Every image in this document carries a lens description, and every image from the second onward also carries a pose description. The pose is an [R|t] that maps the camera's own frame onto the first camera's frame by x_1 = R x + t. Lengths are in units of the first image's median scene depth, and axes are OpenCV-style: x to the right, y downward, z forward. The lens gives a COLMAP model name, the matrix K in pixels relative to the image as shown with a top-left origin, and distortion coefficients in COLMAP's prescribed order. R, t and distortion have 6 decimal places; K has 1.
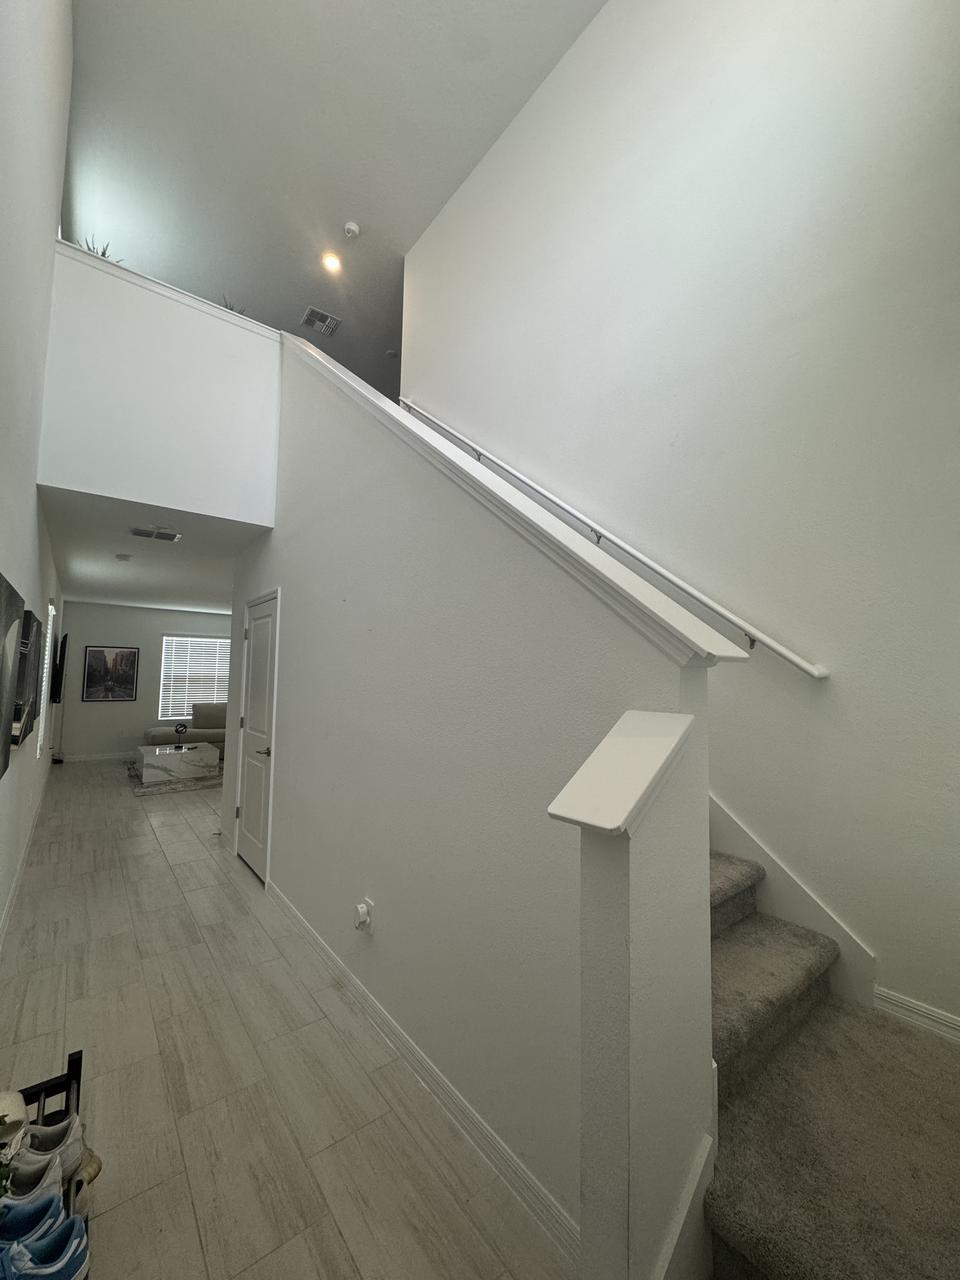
lens RADIAL K [[510.0, 0, 482.8], [0, 510.0, 639.0], [0, 0, 1]] dist [-0.002059, 0.000411]
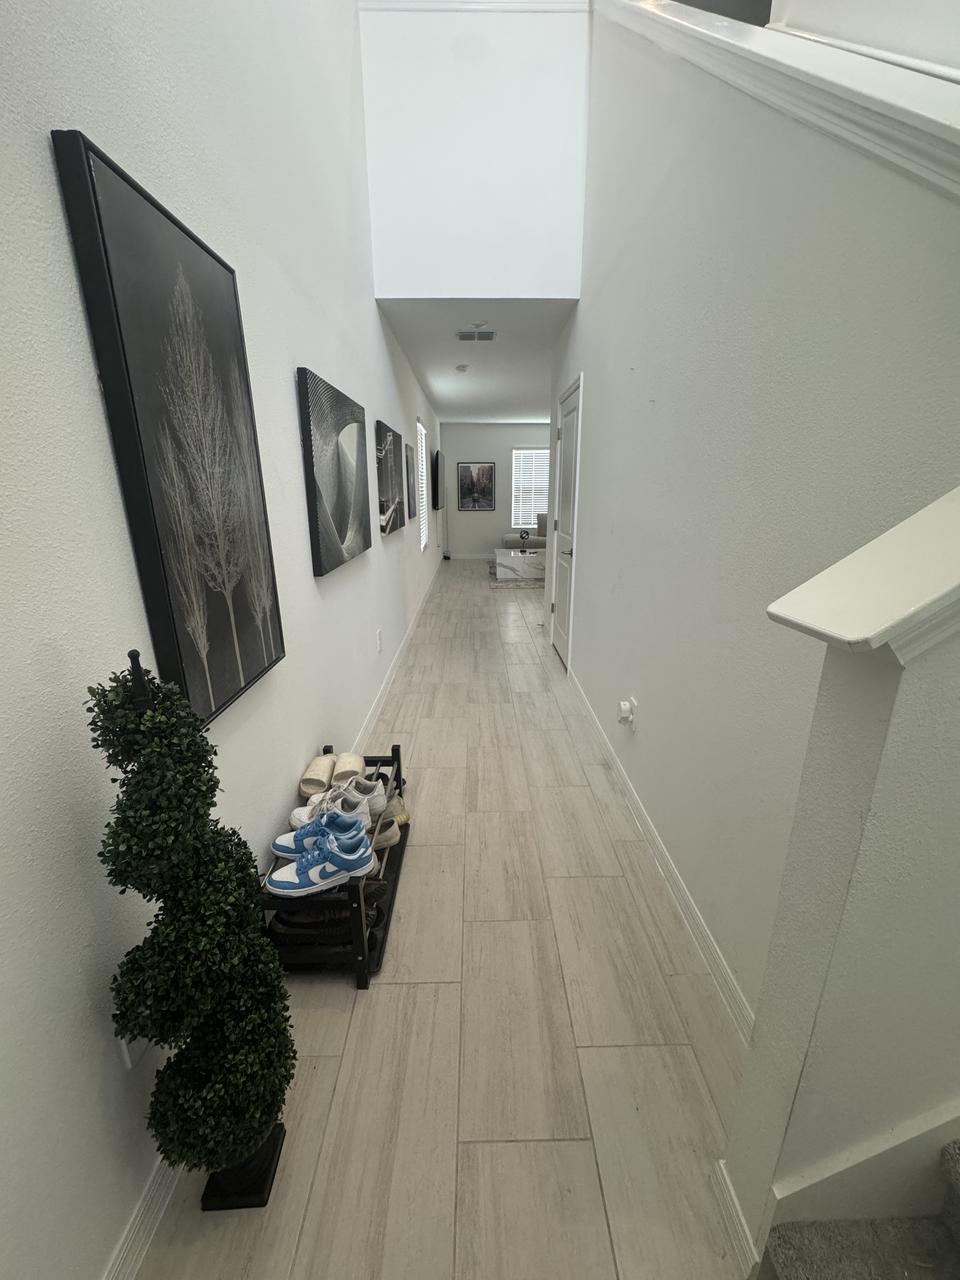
lens RADIAL K [[510.0, 0, 480.2], [0, 510.0, 640.8], [0, 0, 1]] dist [-0.002059, 0.000411]
pose [[0.790710, 0.156205, -0.591927, 0.071175], [0.059734, 0.942600, 0.328539, 0.041868], [0.609270, -0.295137, 0.735992, 0.084326]]
